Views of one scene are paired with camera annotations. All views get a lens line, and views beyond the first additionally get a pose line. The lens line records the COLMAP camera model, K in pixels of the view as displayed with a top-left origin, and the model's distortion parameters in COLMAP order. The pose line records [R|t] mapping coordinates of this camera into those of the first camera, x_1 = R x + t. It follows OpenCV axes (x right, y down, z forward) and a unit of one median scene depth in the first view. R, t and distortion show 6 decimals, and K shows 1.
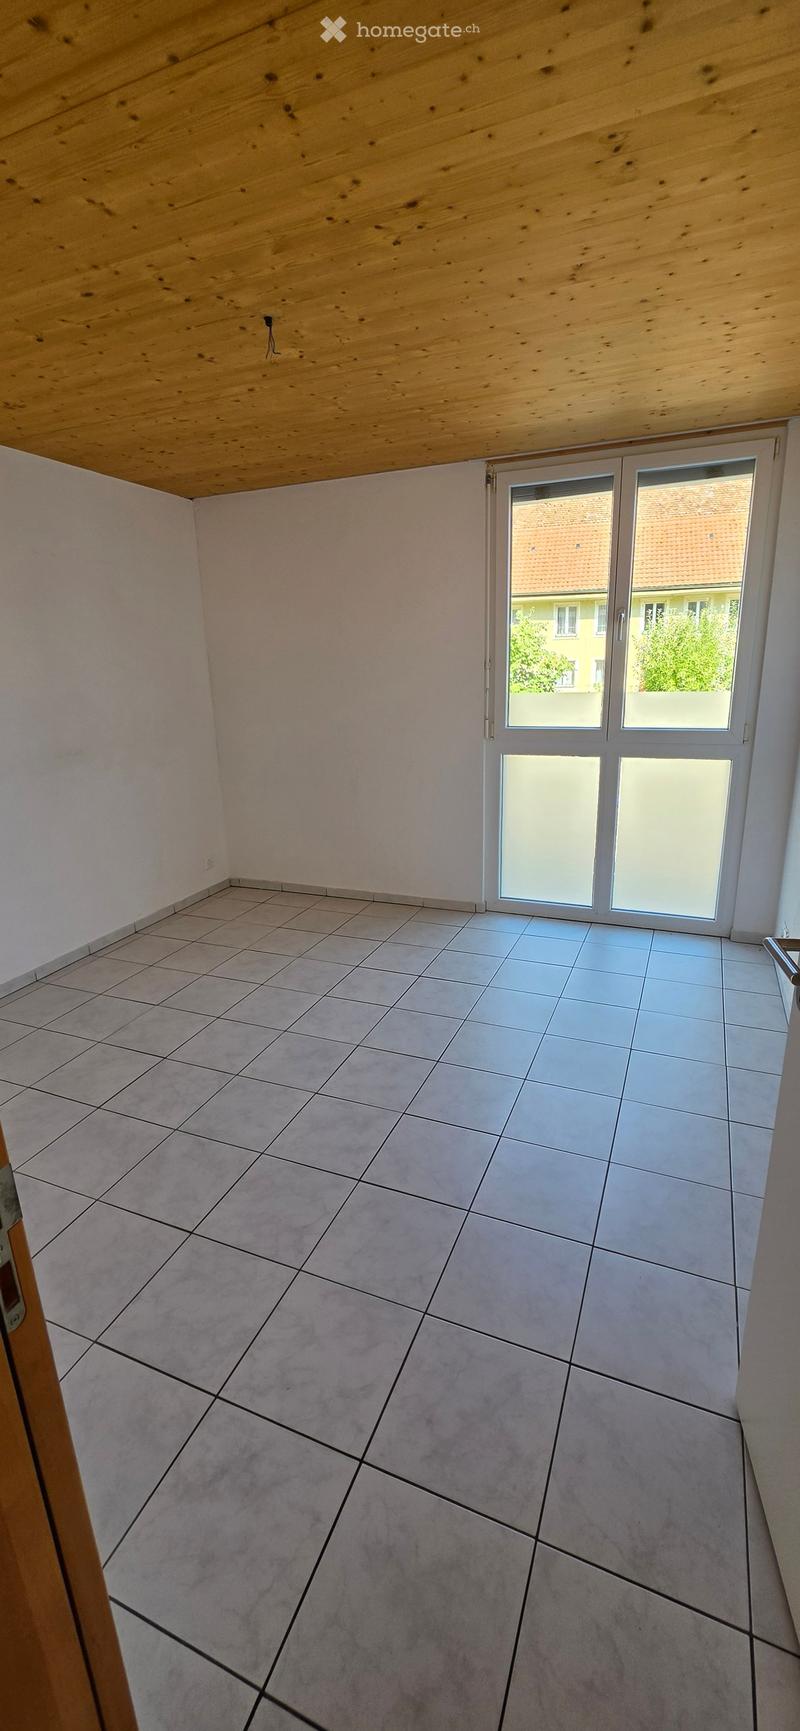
lens RADIAL K [[710.6, 0, 393.8], [0, 710.6, 871.4], [0, 0, 1]] dist [0.000254, 0.000016]
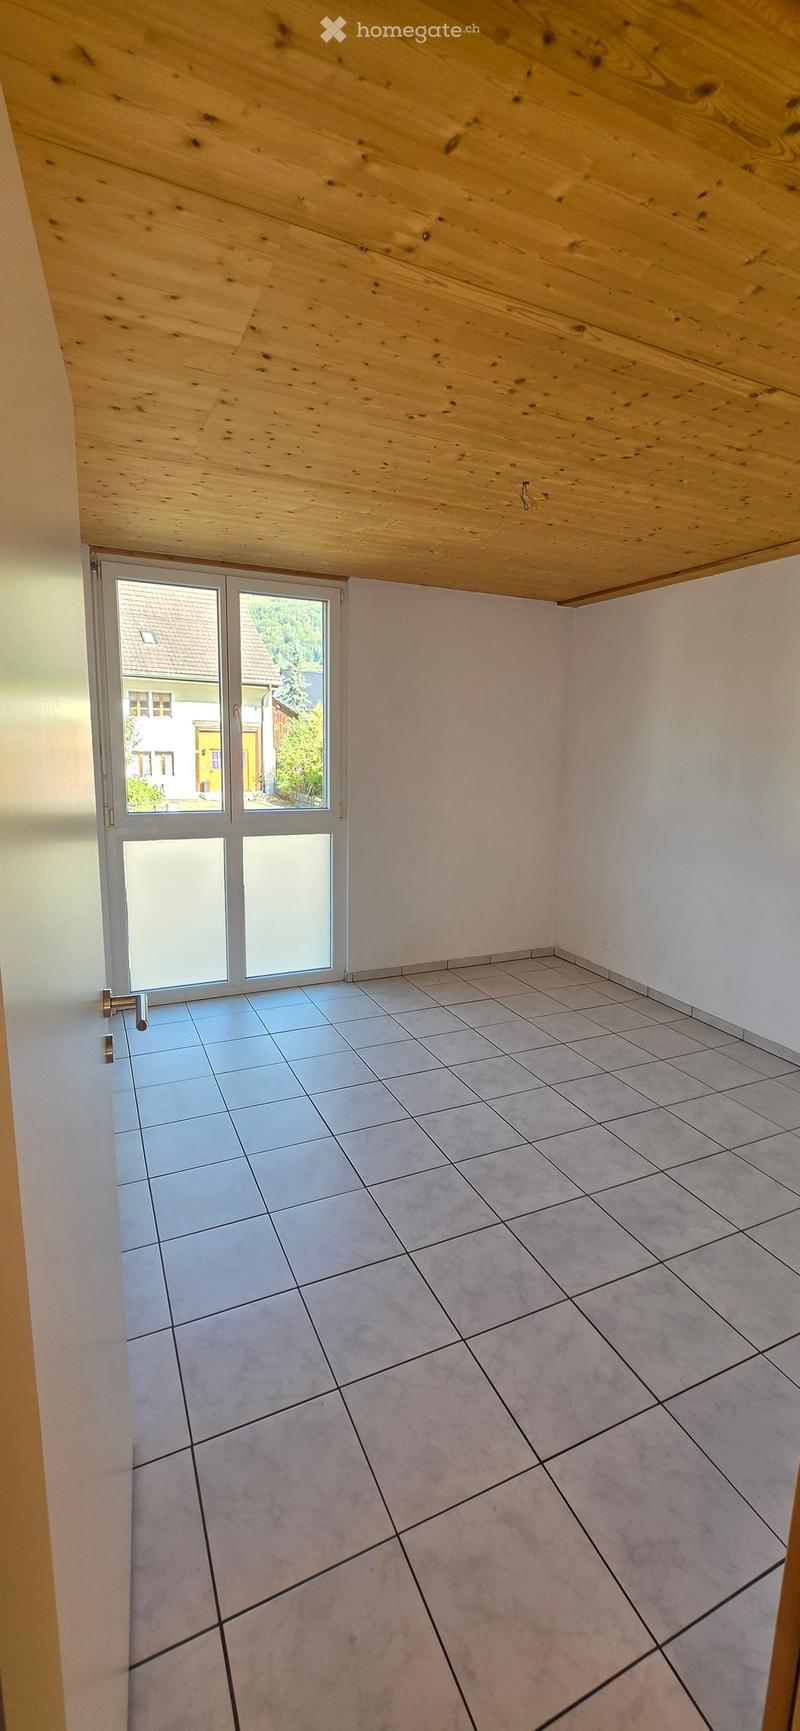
lens RADIAL K [[698.8, 0, 400.0], [0, 698.8, 865.5], [0, 0, 1]] dist [0.001437, 0.000172]
pose [[0.673112, -0.083906, 0.734765, -0.292119], [0.173084, 0.983822, -0.046213, -0.024313], [-0.719001, 0.158283, 0.676745, 0.104981]]
